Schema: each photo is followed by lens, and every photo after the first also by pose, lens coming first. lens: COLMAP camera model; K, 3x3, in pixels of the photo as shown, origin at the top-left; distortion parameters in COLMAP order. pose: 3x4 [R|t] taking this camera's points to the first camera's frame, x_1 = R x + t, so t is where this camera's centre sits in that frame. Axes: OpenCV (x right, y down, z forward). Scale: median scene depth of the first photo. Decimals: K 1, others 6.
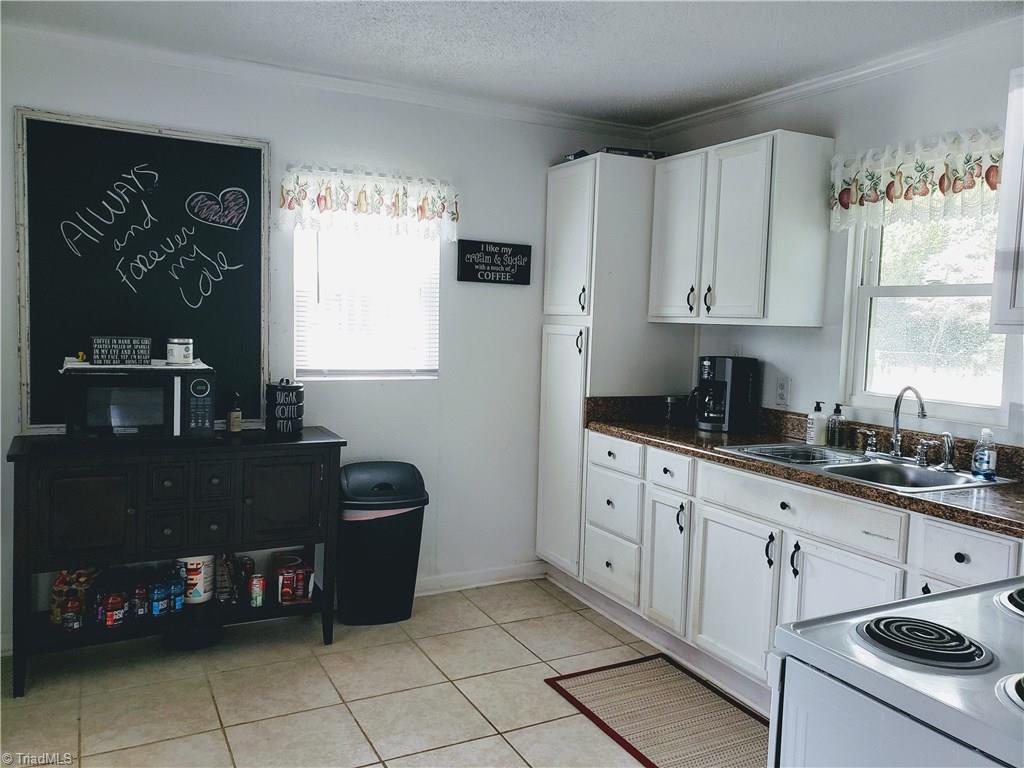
lens RADIAL K [[766.5, 0, 512.0], [0, 766.5, 384.0], [0, 0, 1]] dist [0.004764, 0.006011]
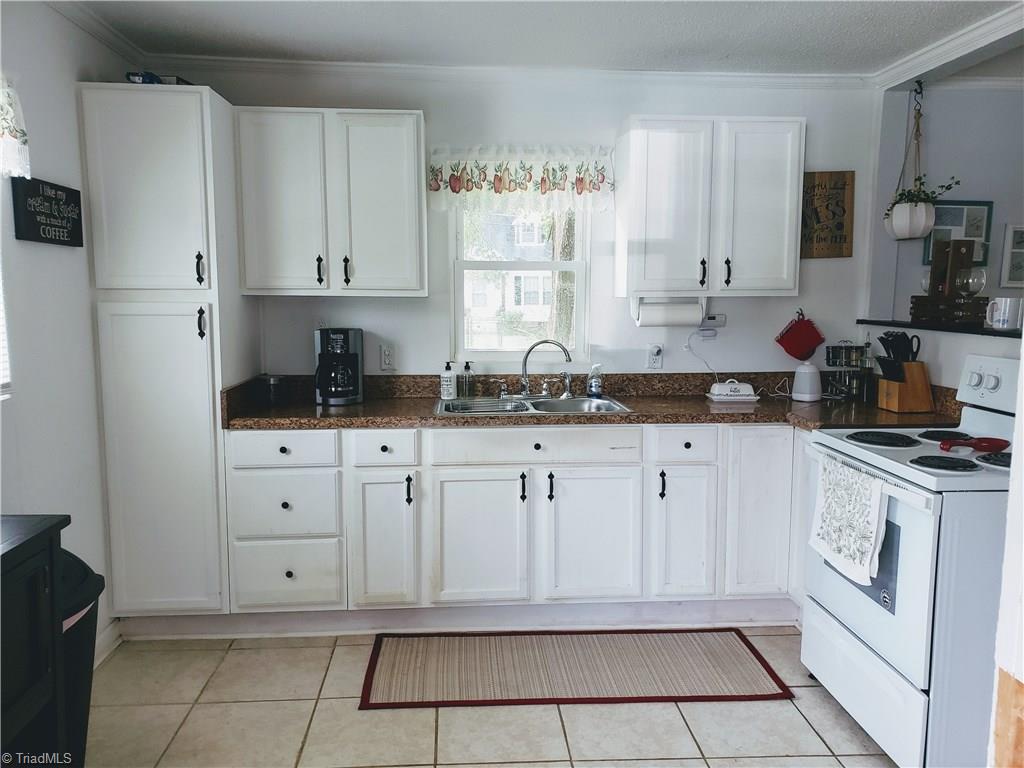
lens RADIAL K [[782.1, 0, 512.0], [0, 782.1, 384.0], [0, 0, 1]] dist [-0.005778, -0.003430]
pose [[0.379946, -0.134383, 0.915195, -0.574251], [0.083265, 0.990343, 0.110850, -0.058813], [-0.921254, 0.034087, 0.387466, 0.415343]]
